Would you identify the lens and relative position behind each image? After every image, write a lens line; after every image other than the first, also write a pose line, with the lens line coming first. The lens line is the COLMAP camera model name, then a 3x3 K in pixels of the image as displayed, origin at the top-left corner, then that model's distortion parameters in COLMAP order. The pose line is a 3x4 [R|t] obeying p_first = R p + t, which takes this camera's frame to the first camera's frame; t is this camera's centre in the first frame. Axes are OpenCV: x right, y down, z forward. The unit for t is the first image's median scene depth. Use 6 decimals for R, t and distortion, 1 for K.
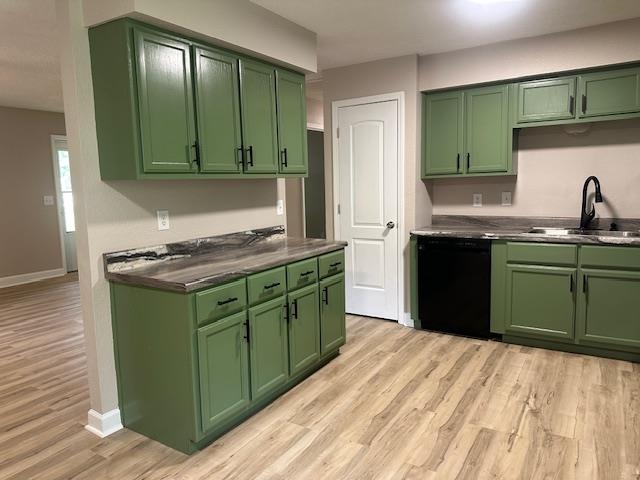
lens RADIAL K [[453.7, 0, 316.8], [0, 453.7, 236.1], [0, 0, 1]] dist [0.138690, -0.184708]
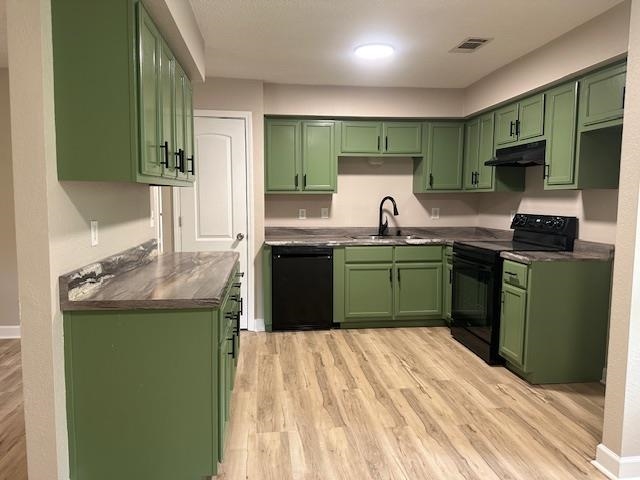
lens RADIAL K [[453.7, 0, 316.8], [0, 453.7, 236.1], [0, 0, 1]] dist [0.138690, -0.184708]
pose [[0.773644, -0.024390, 0.633151, -0.435050], [0.048442, 0.998611, -0.020722, 0.005379], [-0.631767, 0.046702, 0.773751, 0.100916]]
